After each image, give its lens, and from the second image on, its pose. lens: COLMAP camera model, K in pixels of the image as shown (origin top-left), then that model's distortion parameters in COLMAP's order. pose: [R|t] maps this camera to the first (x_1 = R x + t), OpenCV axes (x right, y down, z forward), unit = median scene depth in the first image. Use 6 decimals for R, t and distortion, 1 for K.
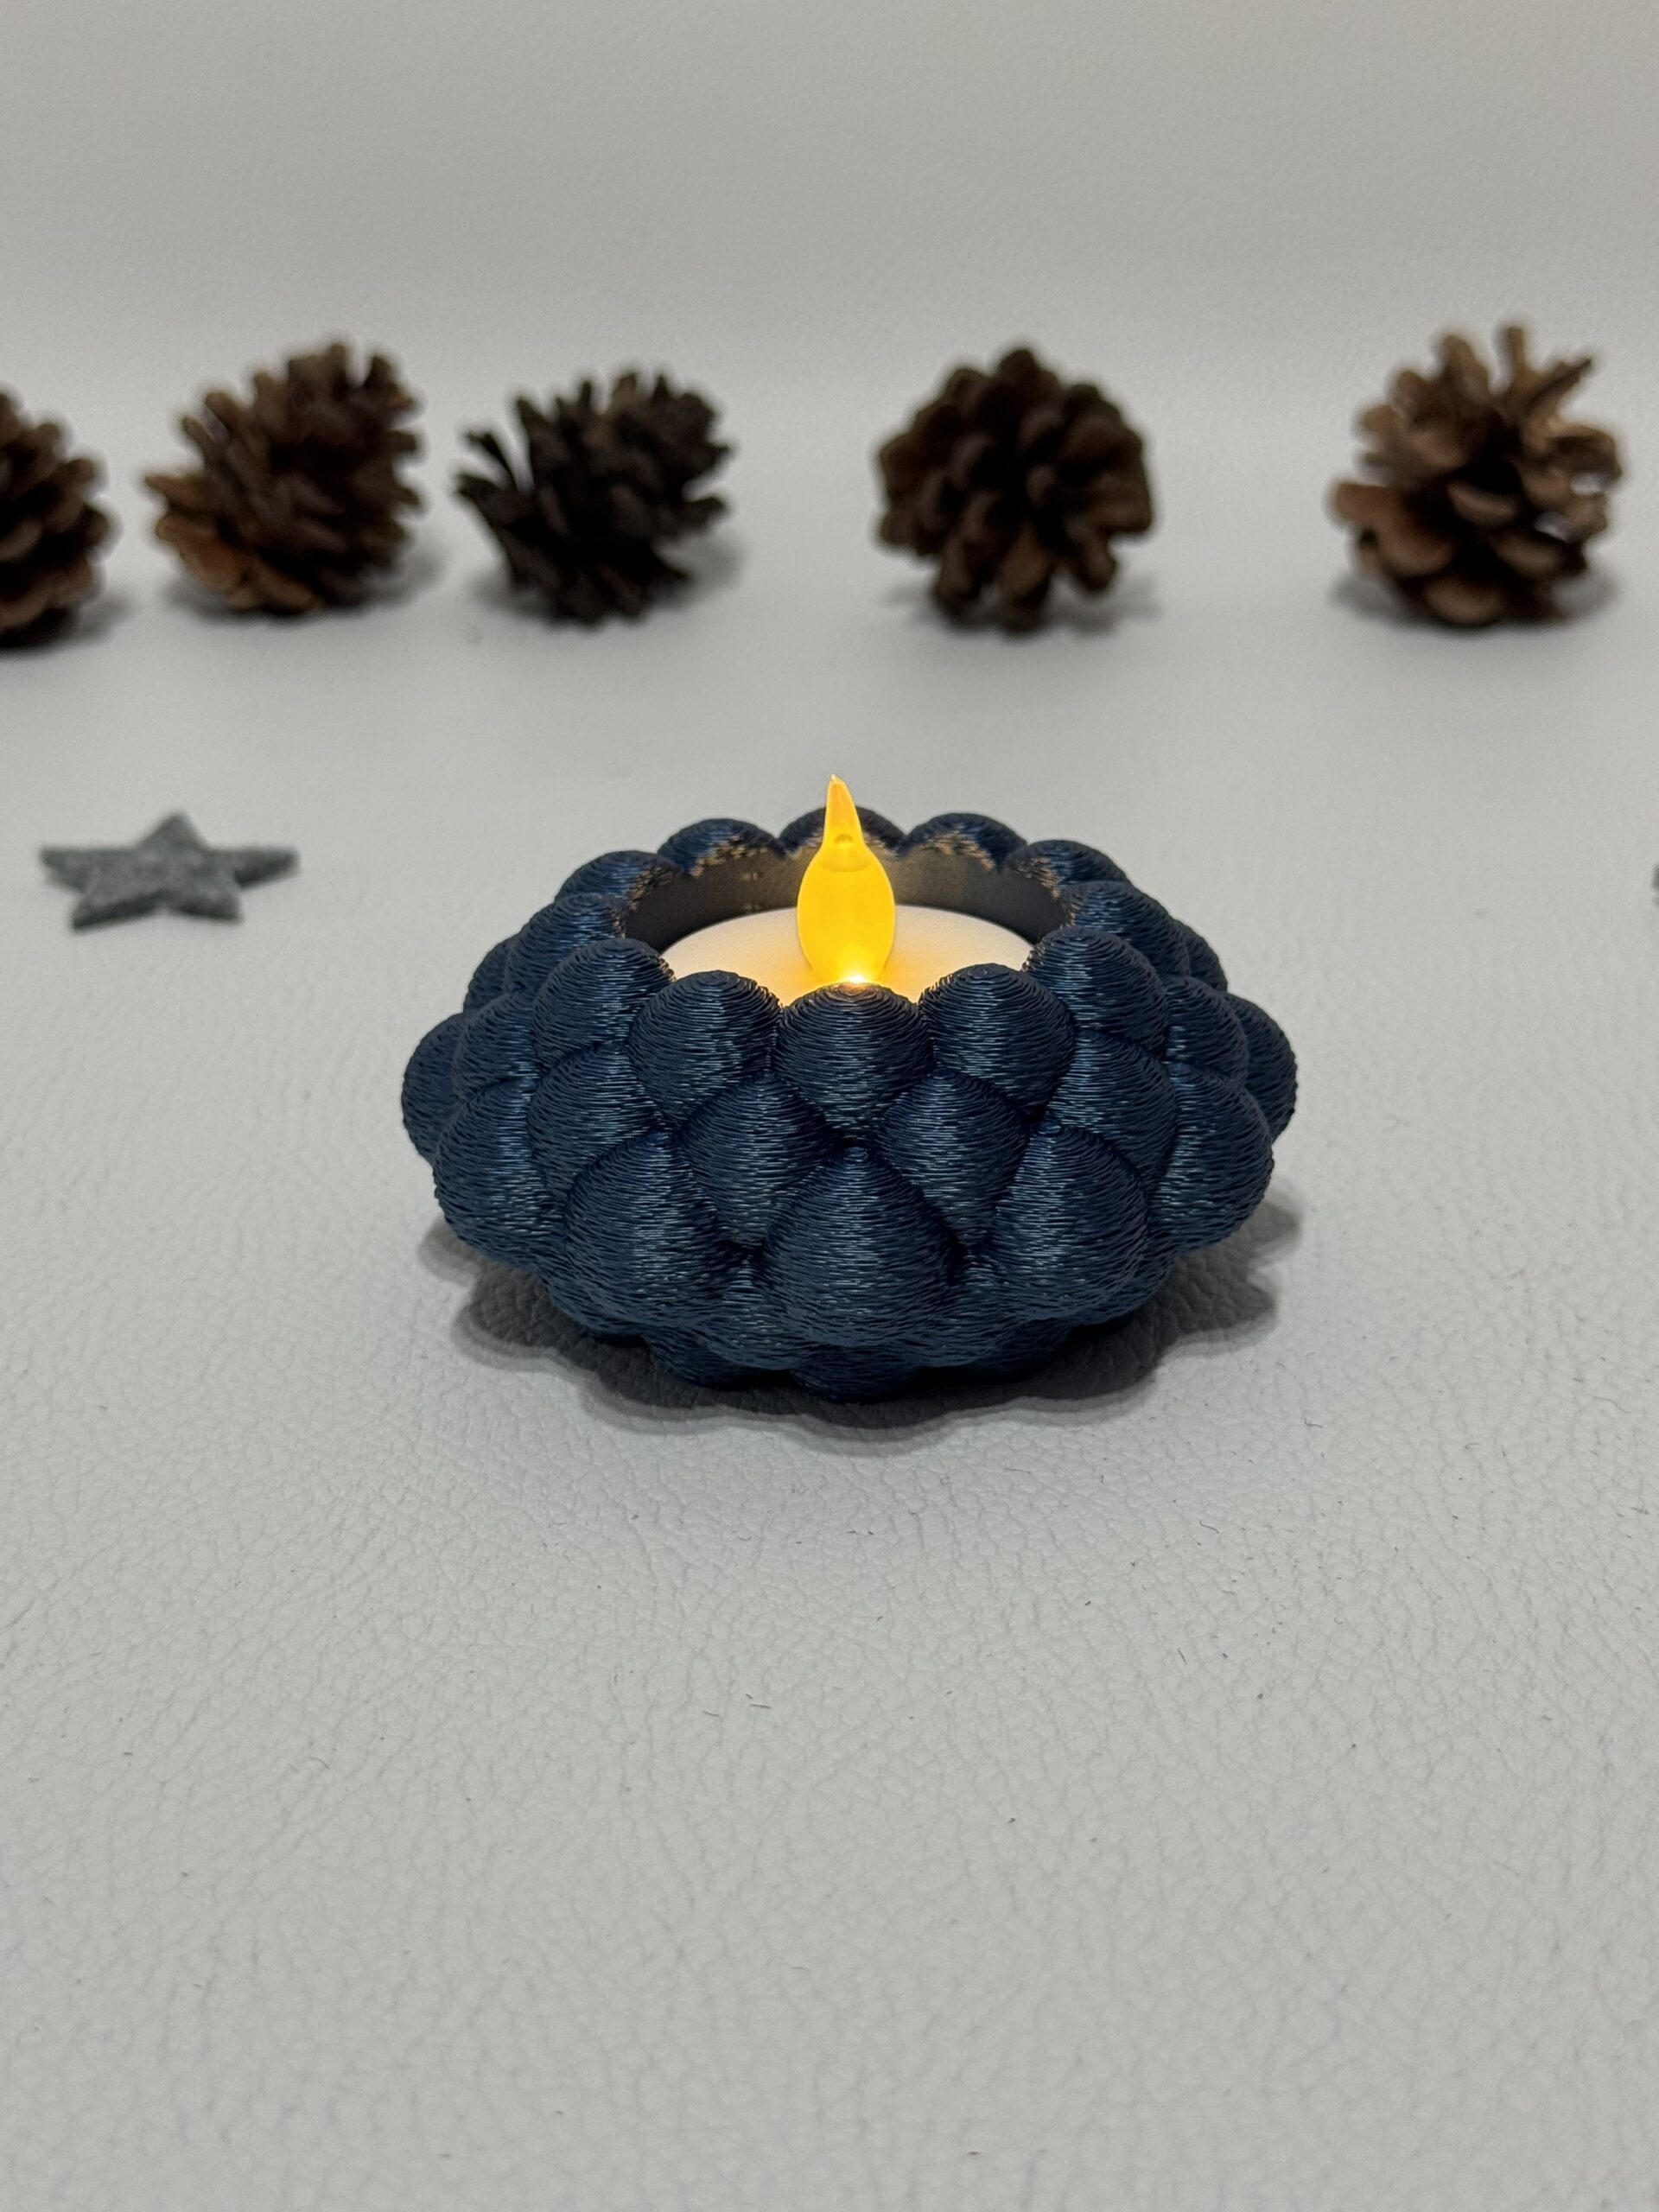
lens RADIAL K [[3508.9, 0, 824.0], [0, 3508.9, 1106.8], [0, 0, 1]] dist [0.127849, -0.164096]
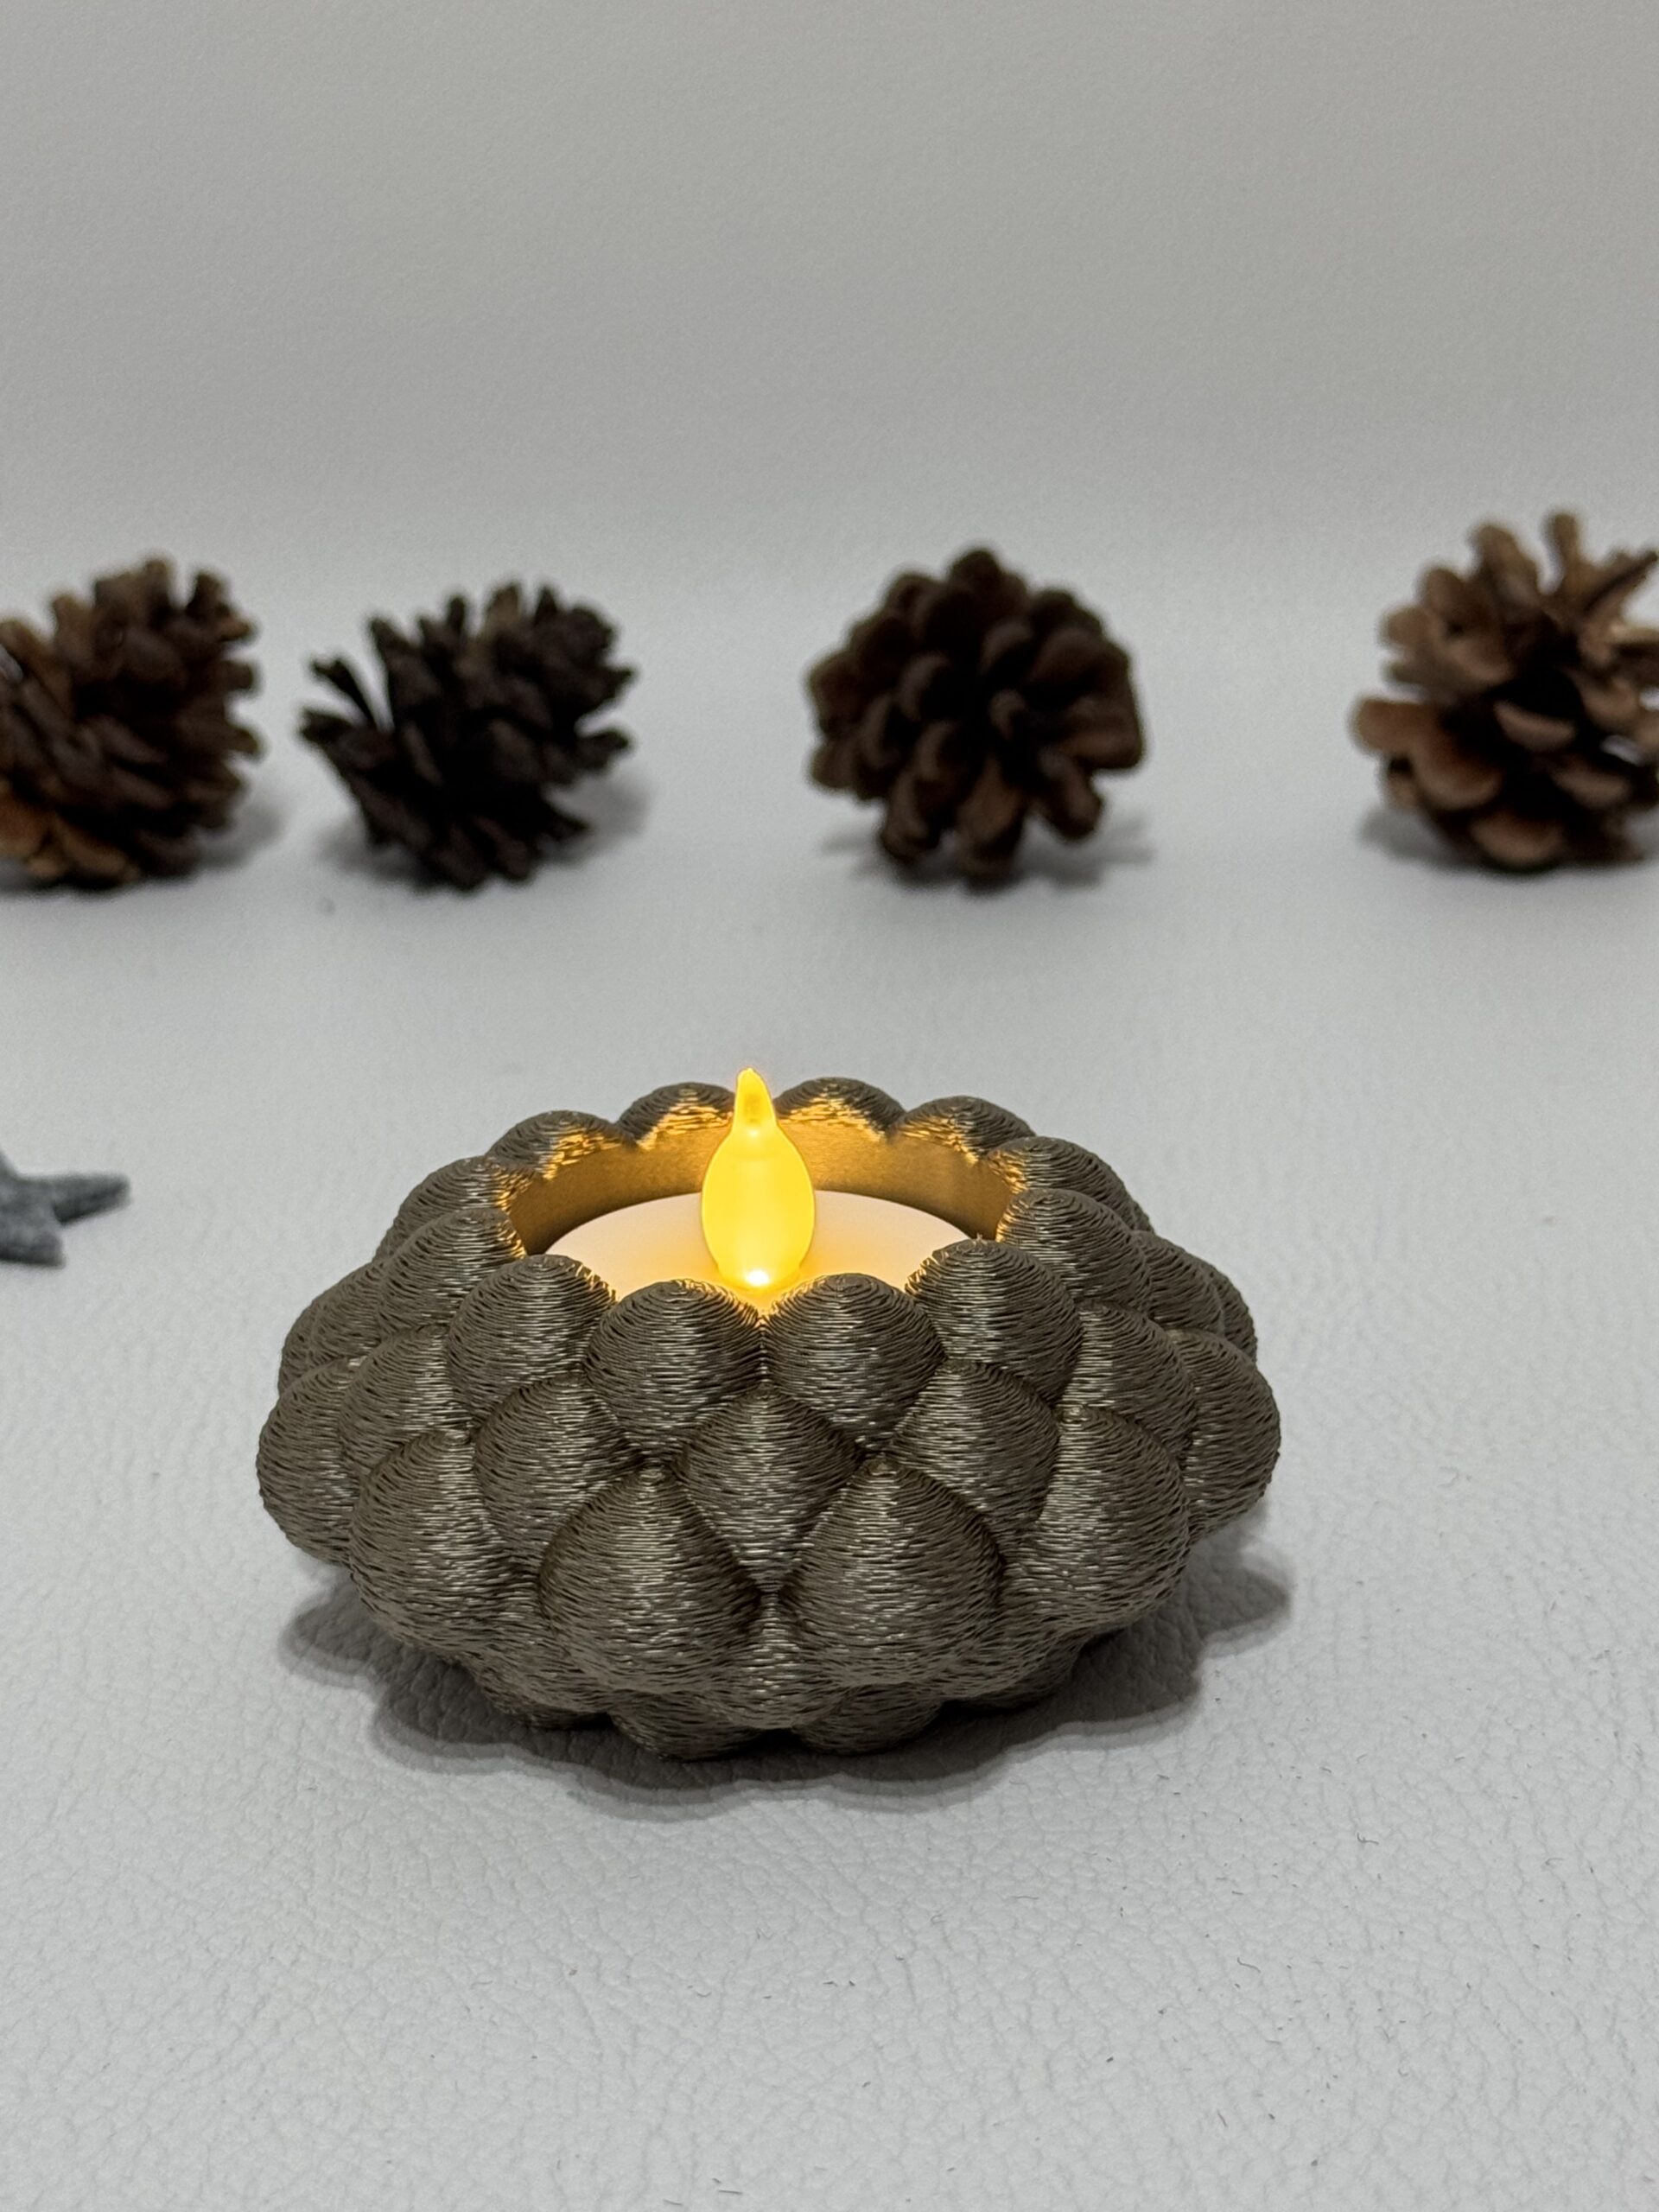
lens RADIAL K [[4552.6, 0, 825.4], [0, 4552.6, 1101.5], [0, 0, 1]] dist [0.135968, -0.100323]
pose [[0.999488, -0.023773, 0.021423, -0.012023], [0.025322, 0.996846, -0.075212, -0.008500], [-0.019567, 0.075716, 0.996937, -0.122023]]
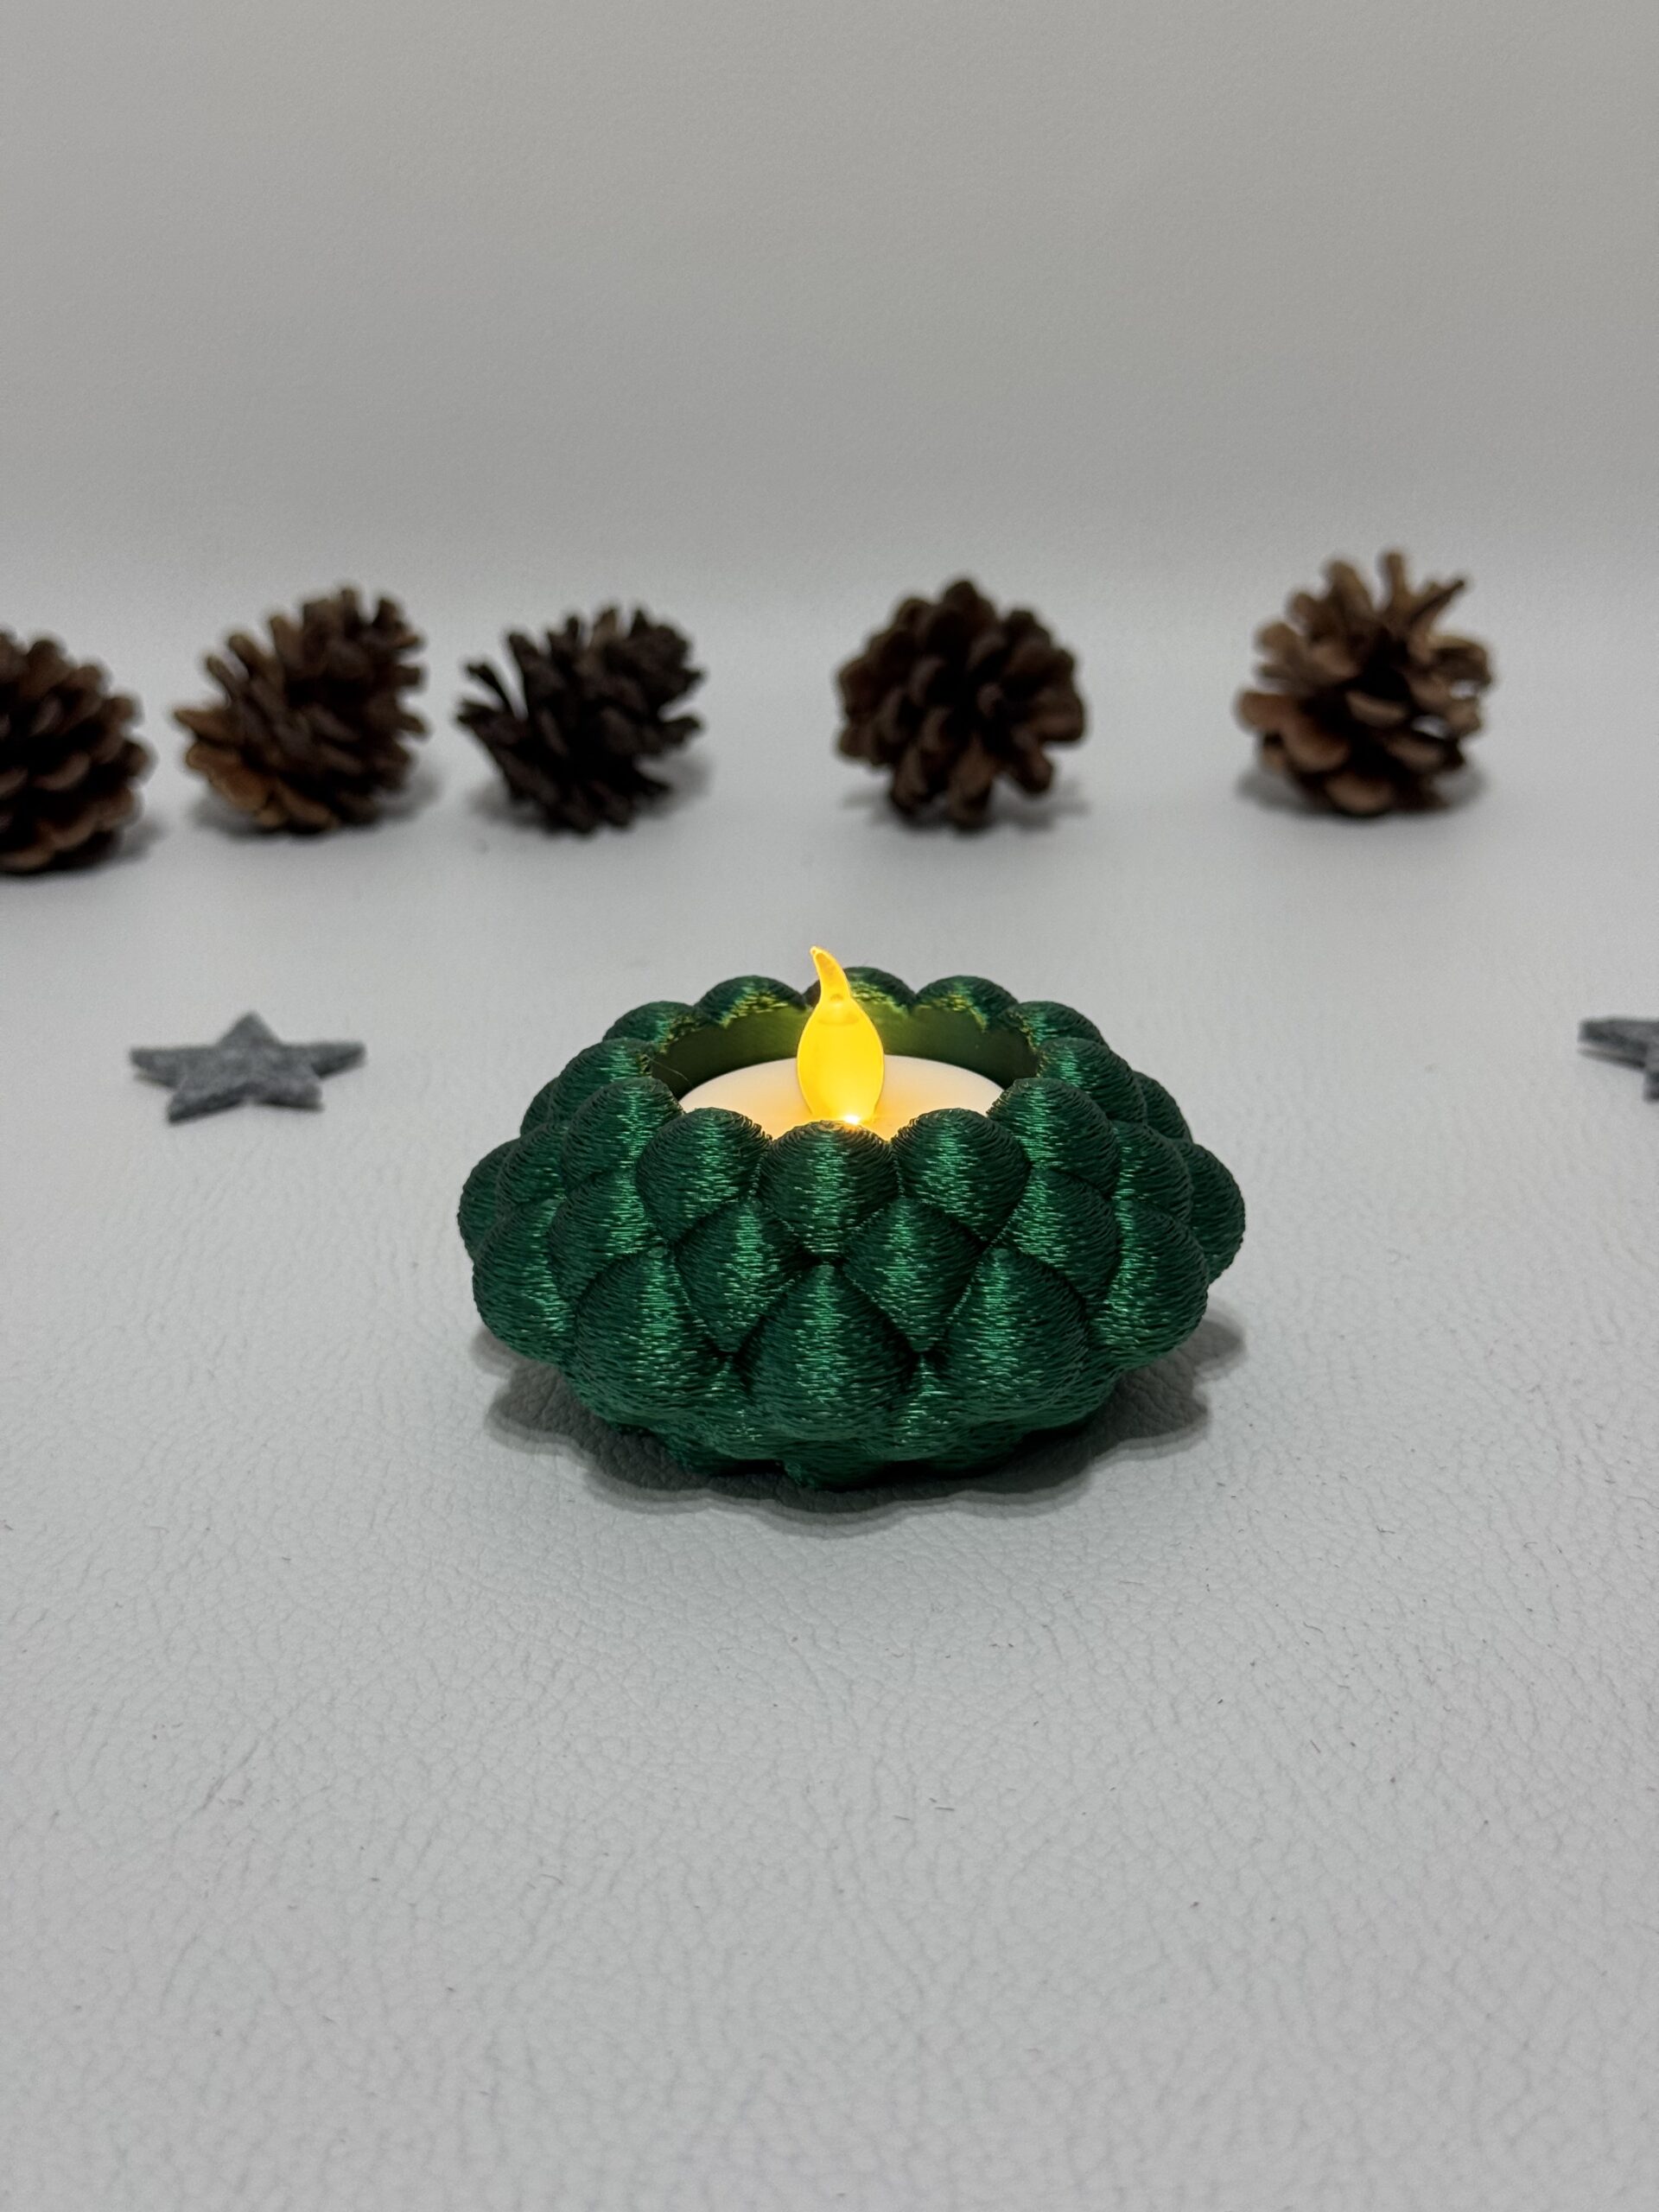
lens RADIAL K [[3122.1, 0, 829.7], [0, 3122.1, 1138.2], [0, 0, 1]] dist [0.161527, -0.380104]
pose [[0.997346, -0.032512, 0.065145, -0.106414], [0.034806, 0.998802, -0.034395, -0.006528], [-0.063949, 0.036571, 0.997283, 0.013148]]
